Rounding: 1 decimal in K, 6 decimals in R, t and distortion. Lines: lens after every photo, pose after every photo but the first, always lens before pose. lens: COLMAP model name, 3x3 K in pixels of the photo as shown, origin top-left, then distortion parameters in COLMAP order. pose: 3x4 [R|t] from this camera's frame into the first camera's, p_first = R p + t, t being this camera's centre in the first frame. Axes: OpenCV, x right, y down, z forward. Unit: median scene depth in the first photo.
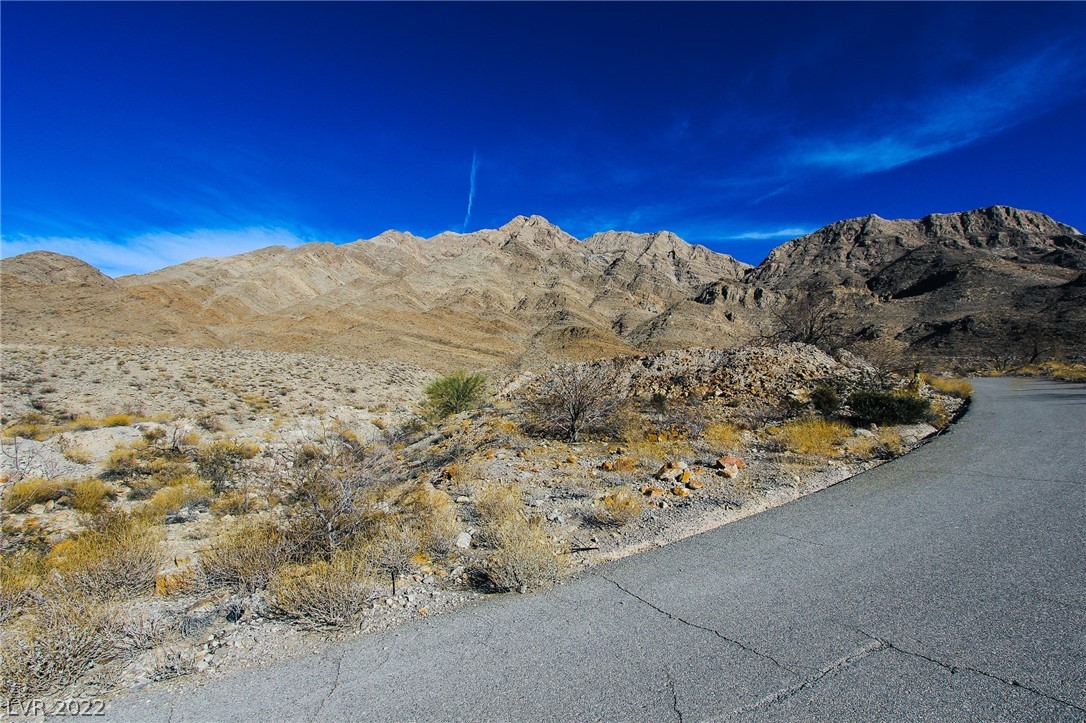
lens RADIAL K [[508.5, 0, 544.7], [0, 508.5, 364.4], [0, 0, 1]] dist [-0.012849, 0.000996]
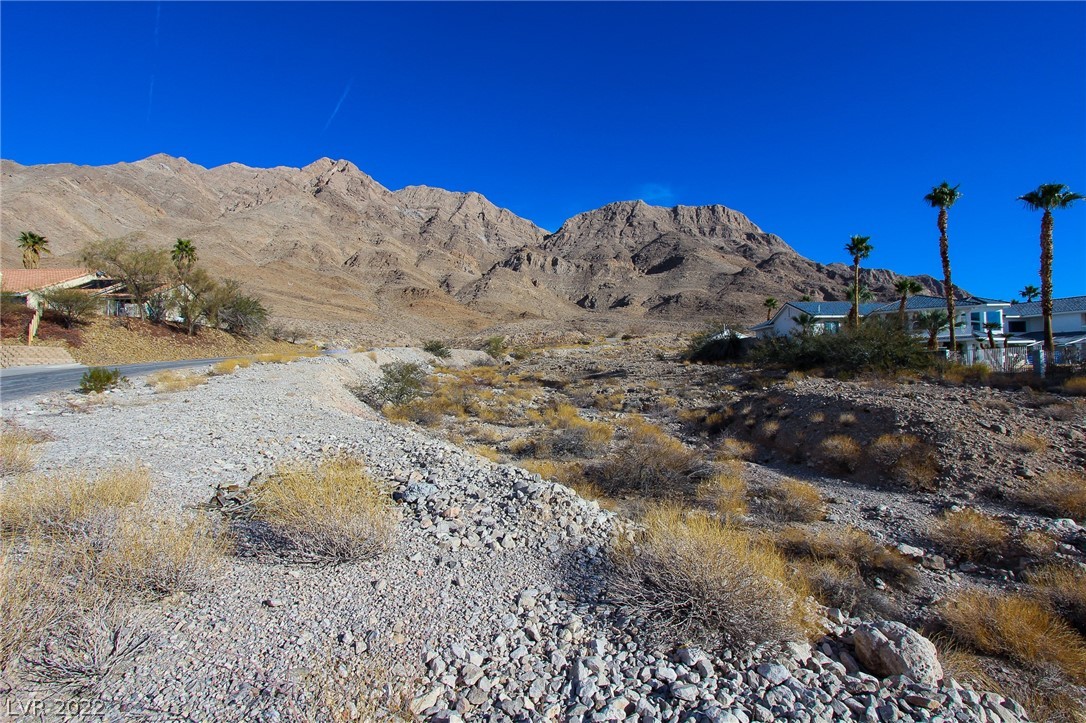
lens RADIAL K [[508.5, 0, 547.4], [0, 508.5, 362.5], [0, 0, 1]] dist [-0.012849, 0.000996]
pose [[0.923977, -0.017000, 0.382071, -0.056390], [-0.019378, 0.995647, 0.091164, -0.006109], [-0.381958, -0.091637, 0.919625, -0.119135]]
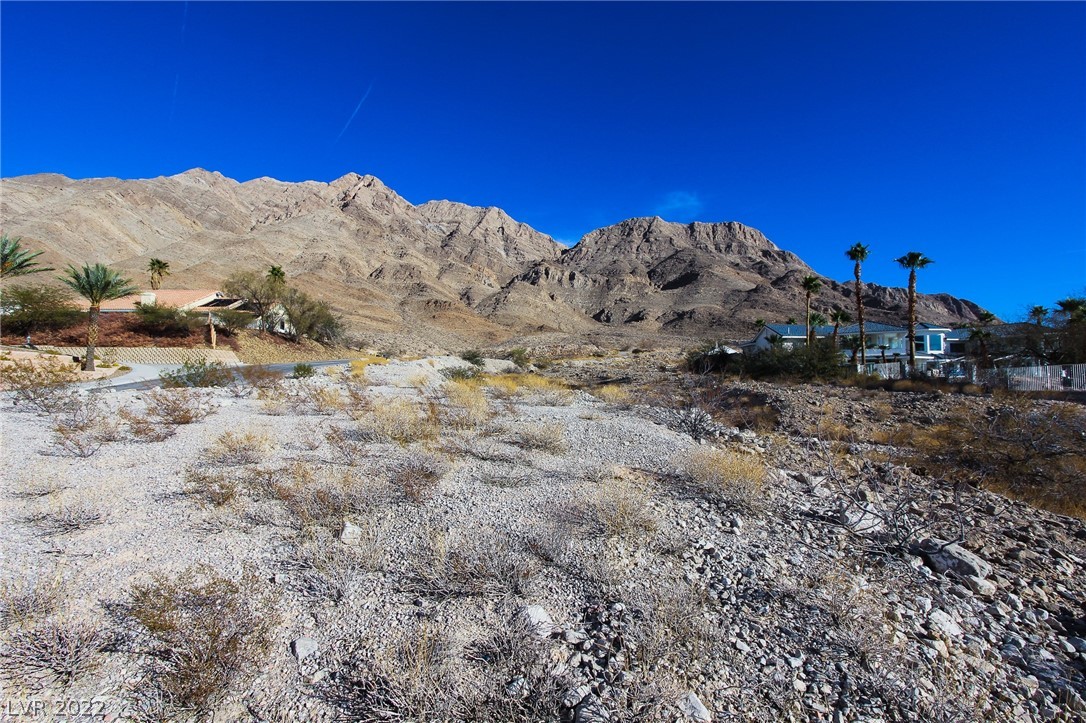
lens RADIAL K [[508.5, 0, 545.7], [0, 508.5, 359.3], [0, 0, 1]] dist [-0.012849, 0.000996]
pose [[0.936257, 0.011580, 0.351124, -0.064305], [-0.035443, 0.997471, 0.061612, -0.006892], [-0.349523, -0.070130, 0.934300, -0.136056]]
